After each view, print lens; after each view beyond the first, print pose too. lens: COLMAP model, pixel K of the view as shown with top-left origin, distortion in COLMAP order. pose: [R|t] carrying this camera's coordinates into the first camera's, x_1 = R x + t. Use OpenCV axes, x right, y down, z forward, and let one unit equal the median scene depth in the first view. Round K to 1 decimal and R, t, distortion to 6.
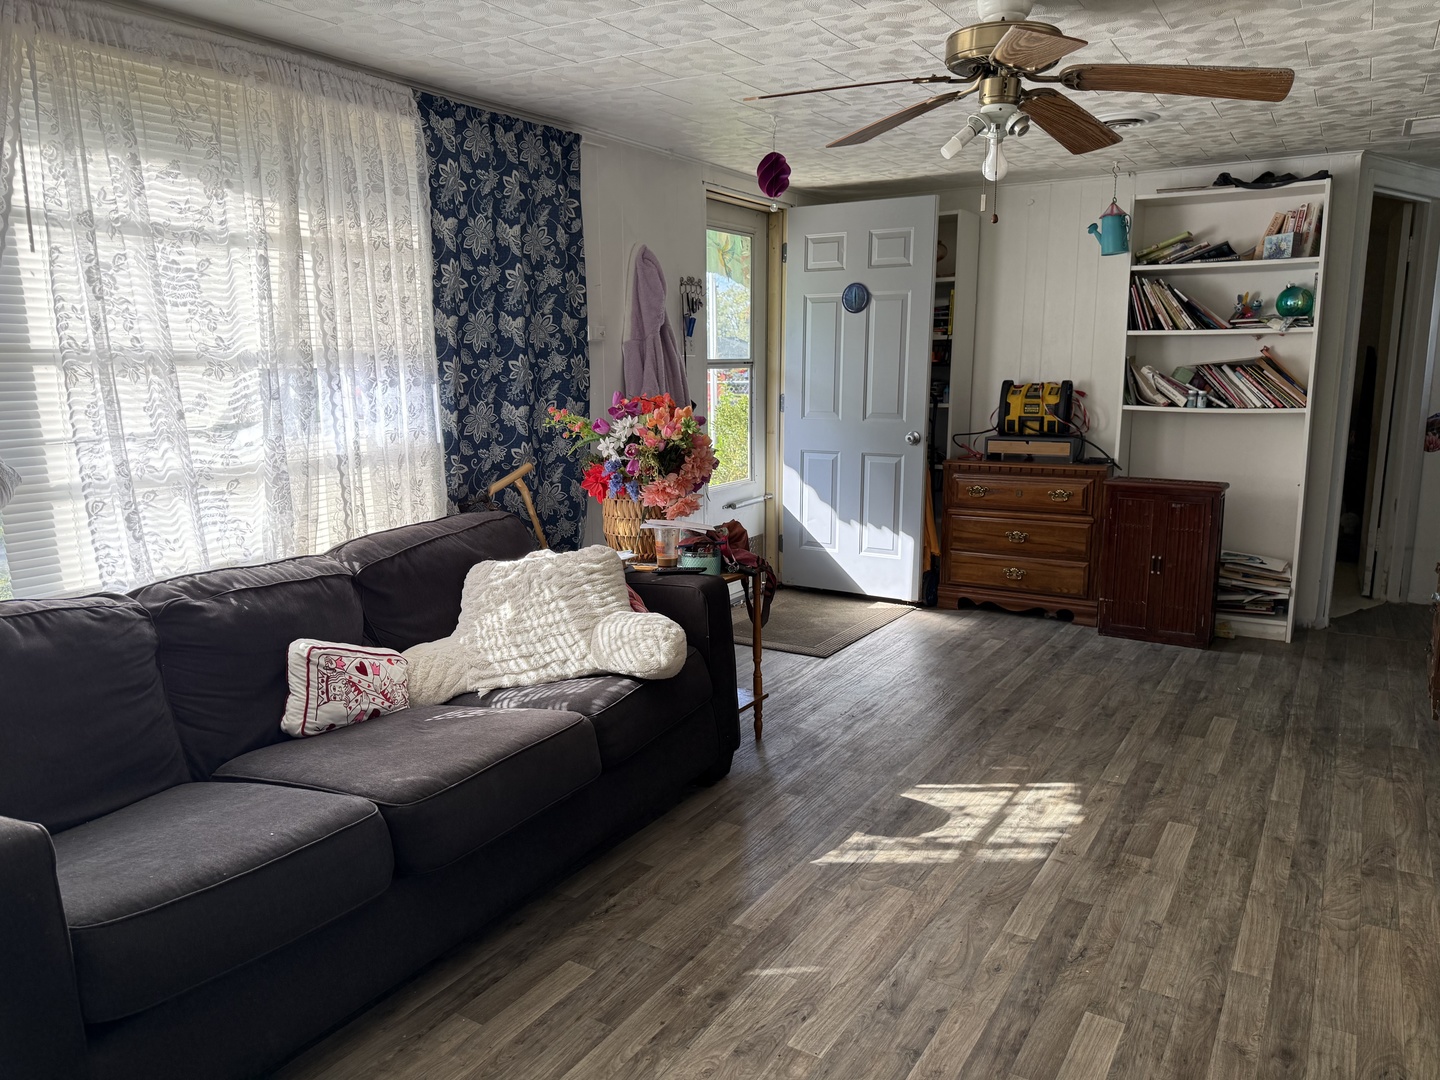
lens RADIAL K [[1021.4, 0, 720.0], [0, 1021.4, 540.0], [0, 0, 1]] dist [0.053213, -0.069263]
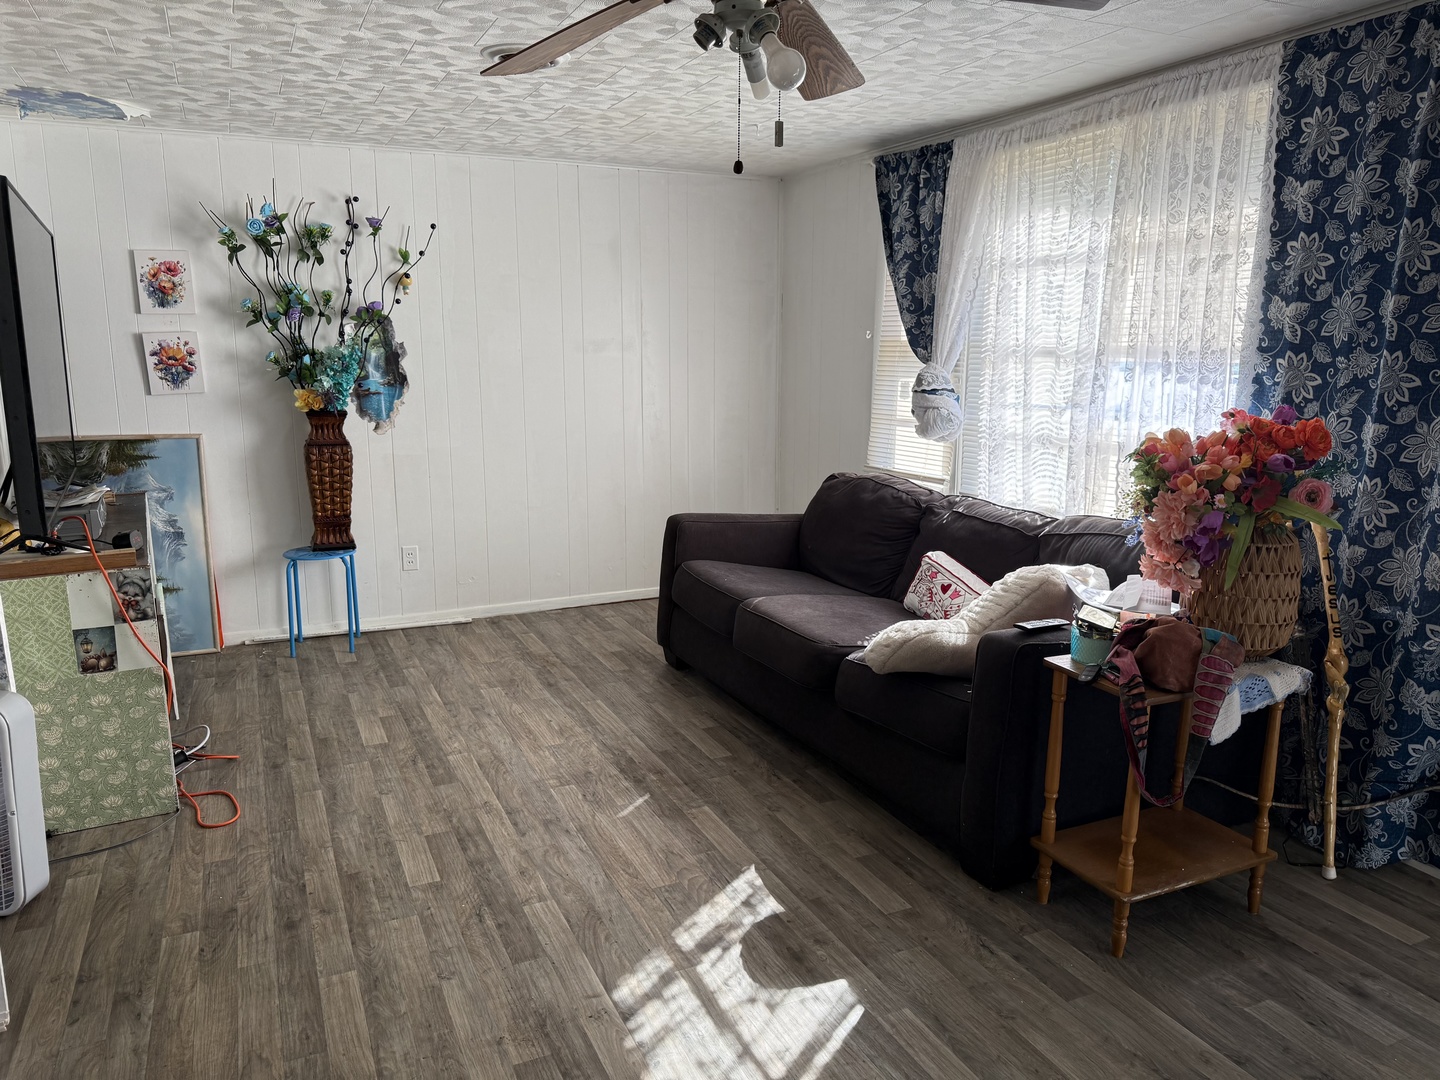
lens RADIAL K [[1021.4, 0, 720.0], [0, 1021.4, 540.0], [0, 0, 1]] dist [0.053213, -0.069263]
pose [[-0.547477, 0.162224, -0.820946, 0.843809], [-0.148978, 0.946464, 0.286378, -0.254702], [0.823453, 0.279088, -0.494000, 1.332375]]
